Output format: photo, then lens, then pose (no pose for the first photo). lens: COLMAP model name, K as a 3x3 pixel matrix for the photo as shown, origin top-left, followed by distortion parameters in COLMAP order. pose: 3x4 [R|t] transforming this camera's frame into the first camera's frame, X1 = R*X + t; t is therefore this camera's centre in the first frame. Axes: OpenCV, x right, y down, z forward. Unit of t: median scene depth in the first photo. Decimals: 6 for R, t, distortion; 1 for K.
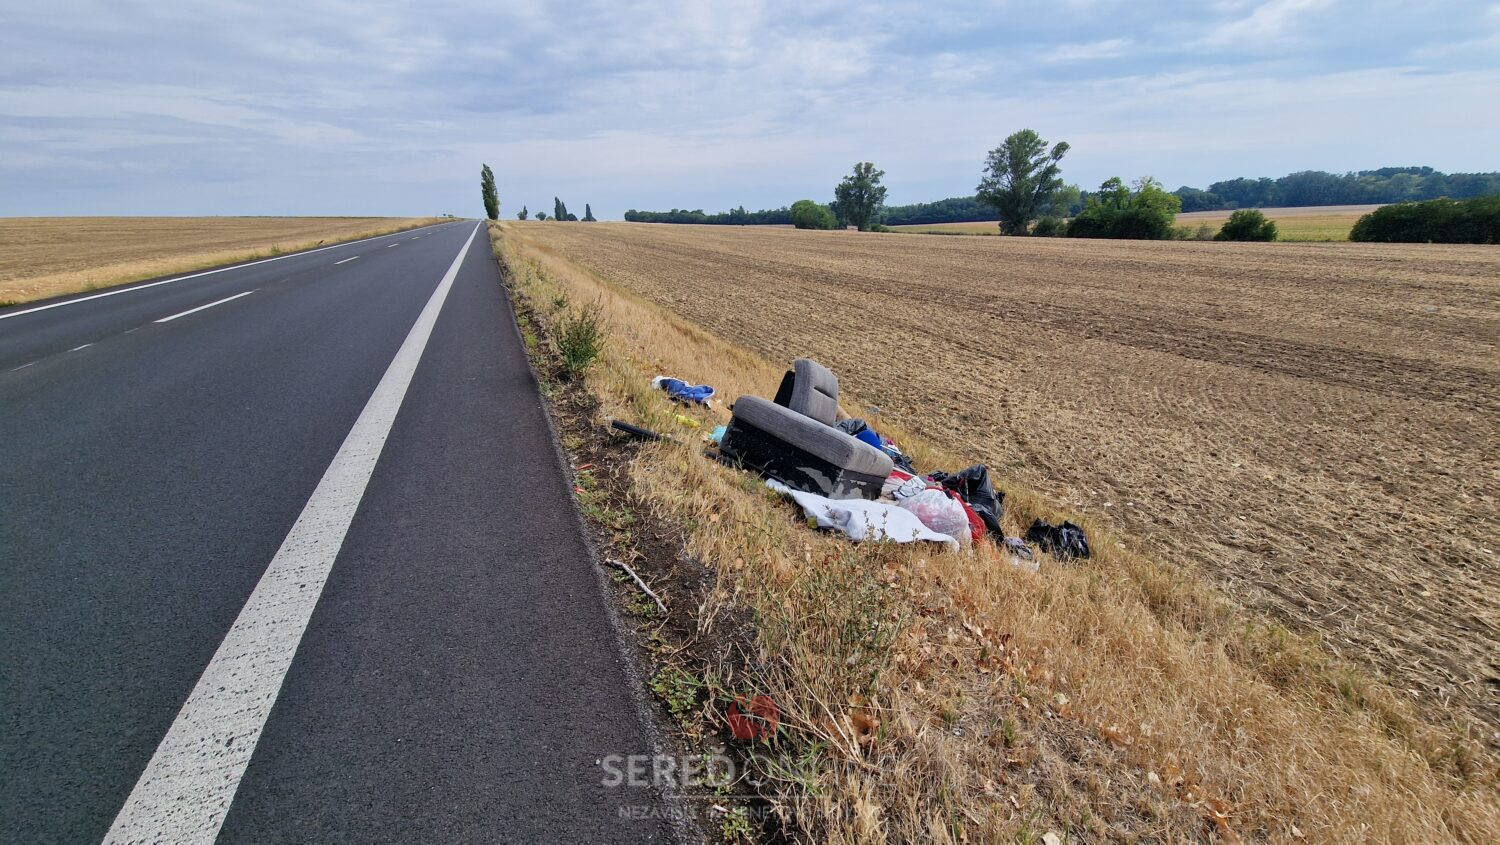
lens RADIAL K [[607.4, 0, 742.7], [0, 607.4, 425.0], [0, 0, 1]] dist [-0.009047, 0.000146]
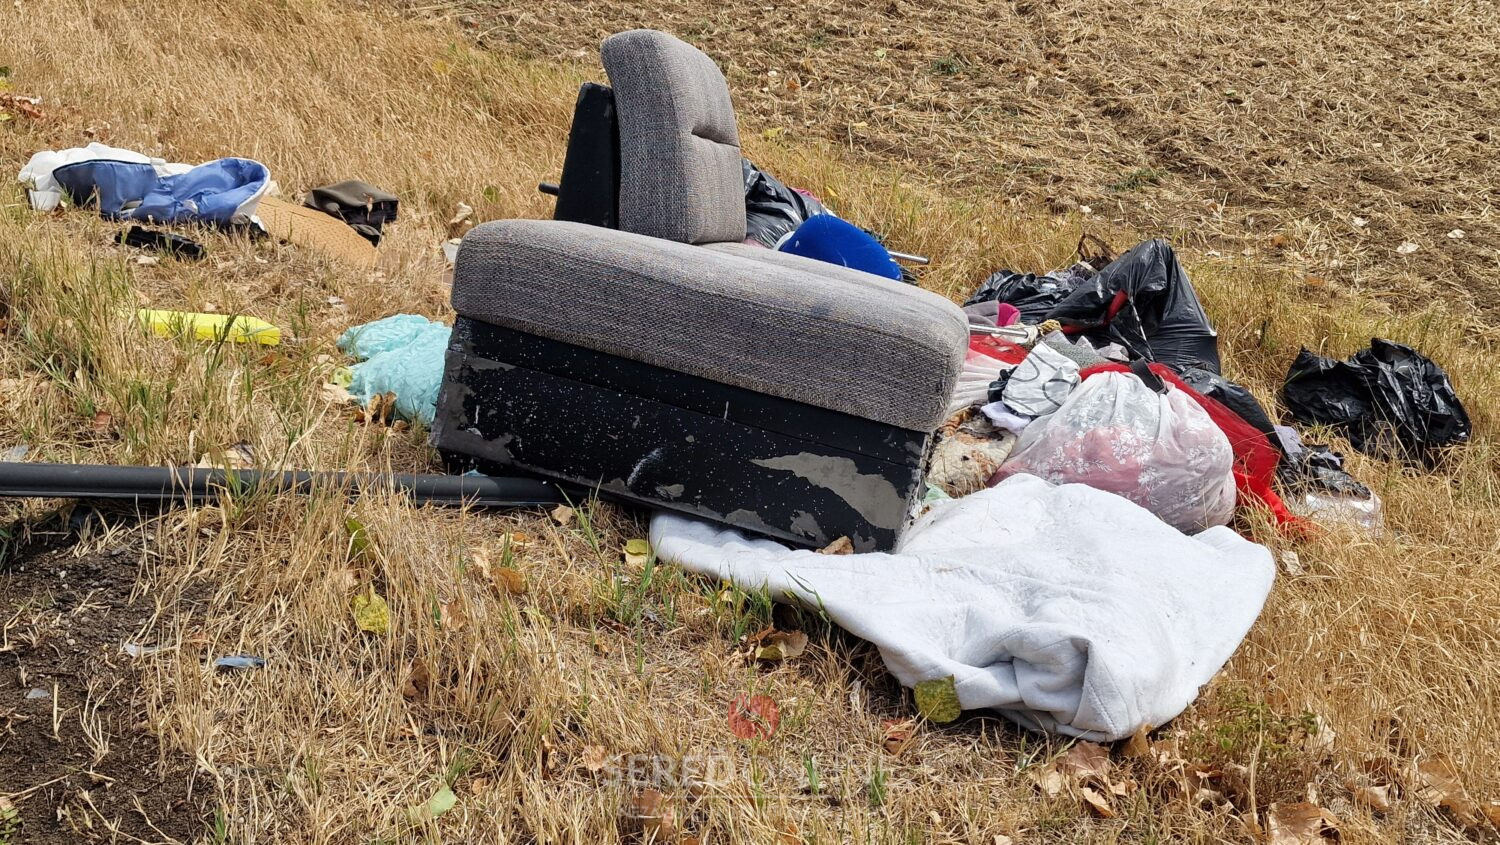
lens RADIAL K [[1560.8, 0, 731.7], [0, 1560.8, 394.0], [0, 0, 1]] dist [0.062870, 0.000000]
pose [[0.934312, -0.240913, 0.262719, -0.045098], [0.188927, 0.959679, 0.208139, -0.049356], [-0.302269, -0.144833, 0.942155, 0.161931]]
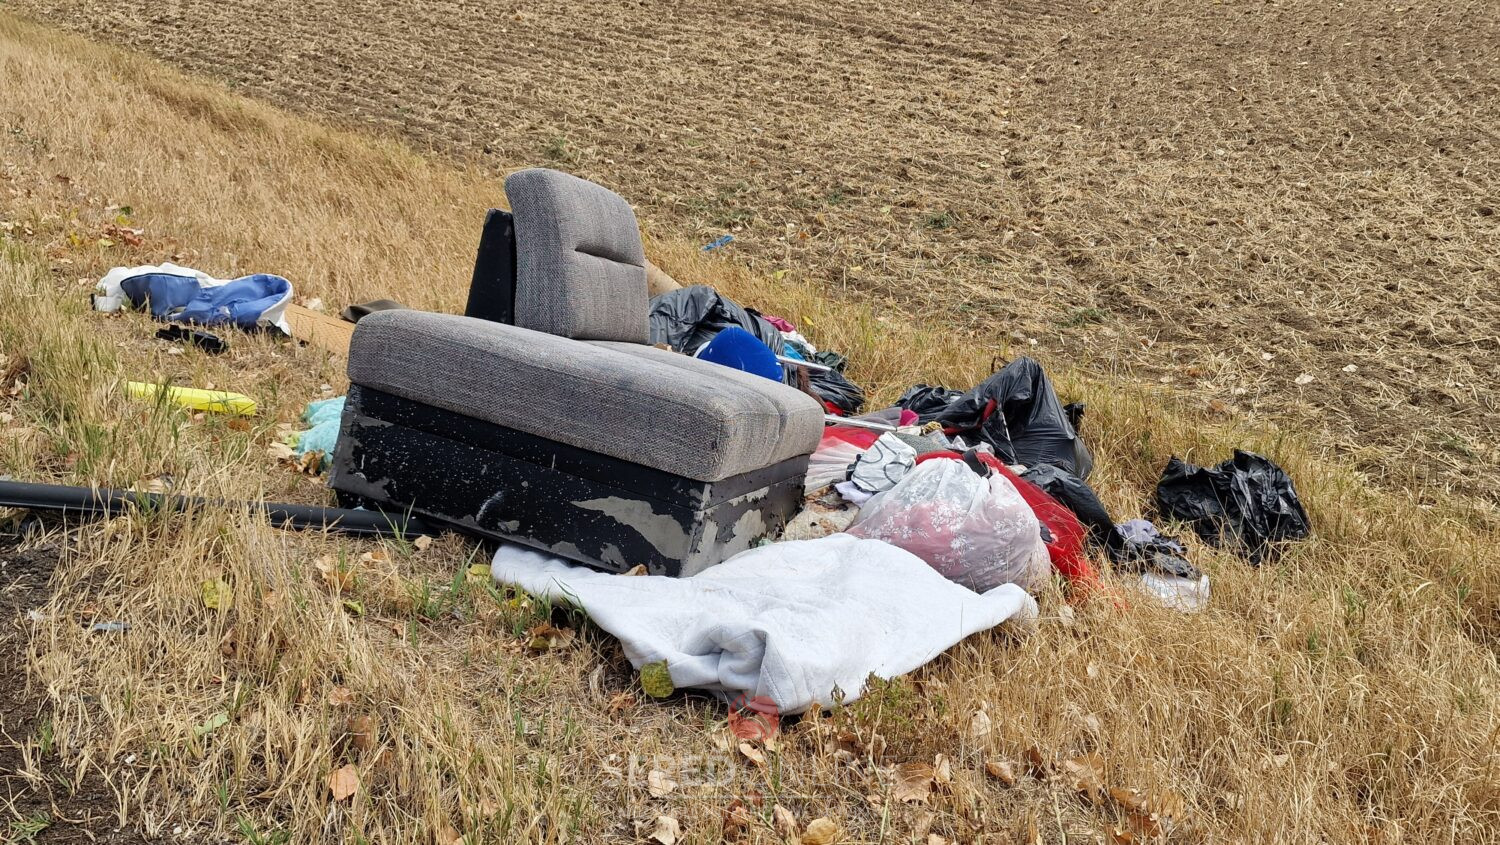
lens RADIAL K [[1406.6, 0, 739.9], [0, 1406.6, 434.3], [0, 0, 1]] dist [0.055596, 0.000000]
pose [[0.957270, -0.200708, 0.208206, 0.009995], [0.175437, 0.975377, 0.133645, -0.026185], [-0.229903, -0.091407, 0.968911, 0.101213]]
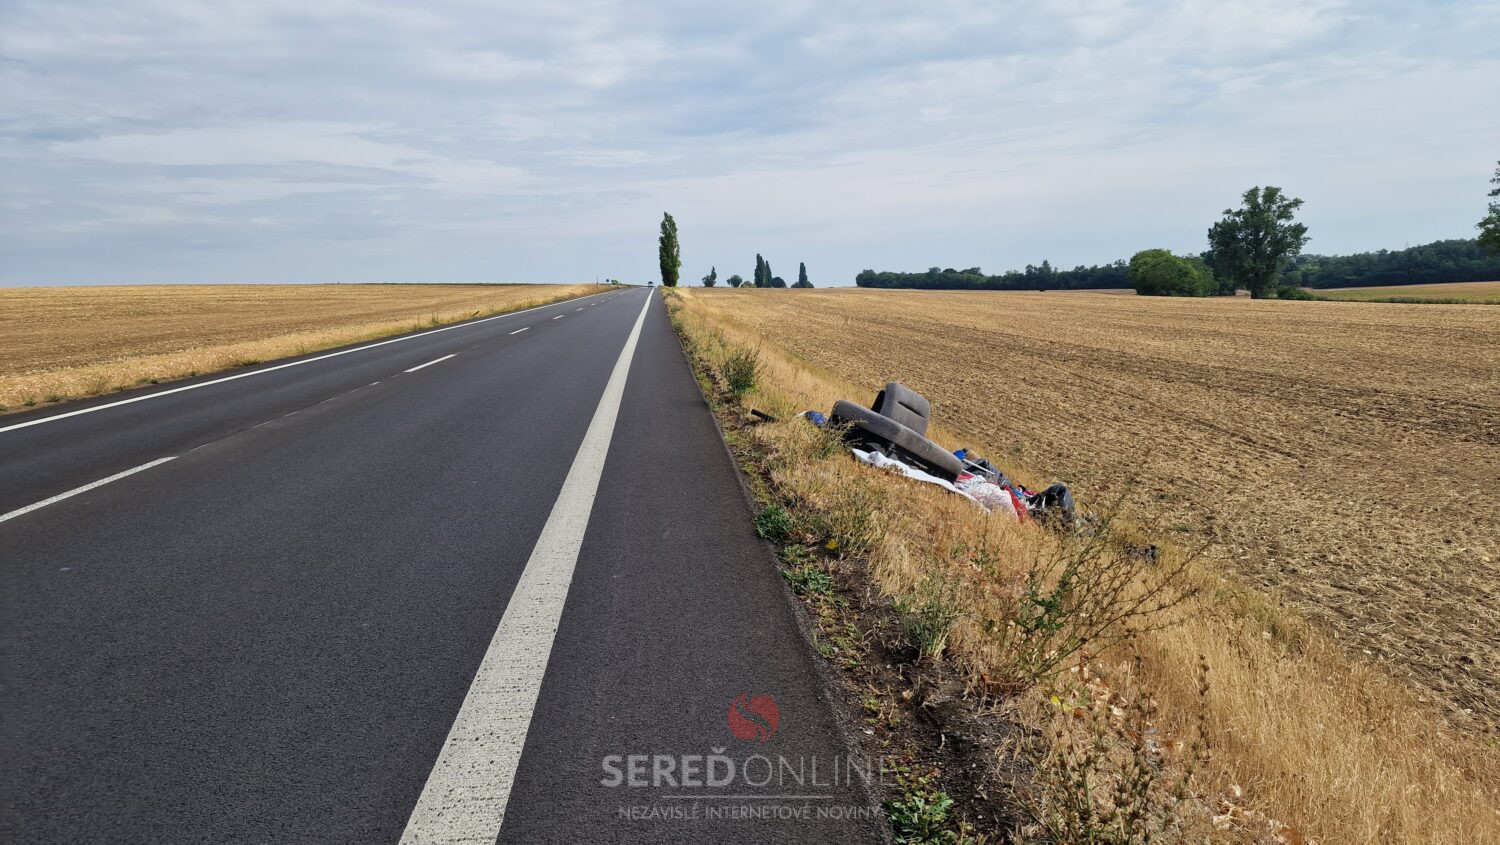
lens RADIAL K [[1560.8, 0, 749.2], [0, 1560.8, 434.6], [0, 0, 1]] dist [0.062870, 0.000000]
pose [[0.953720, 0.019147, -0.300085, 0.467755], [-0.086480, 0.973273, -0.212746, 0.431887], [0.287991, 0.228852, 0.929886, -1.295124]]
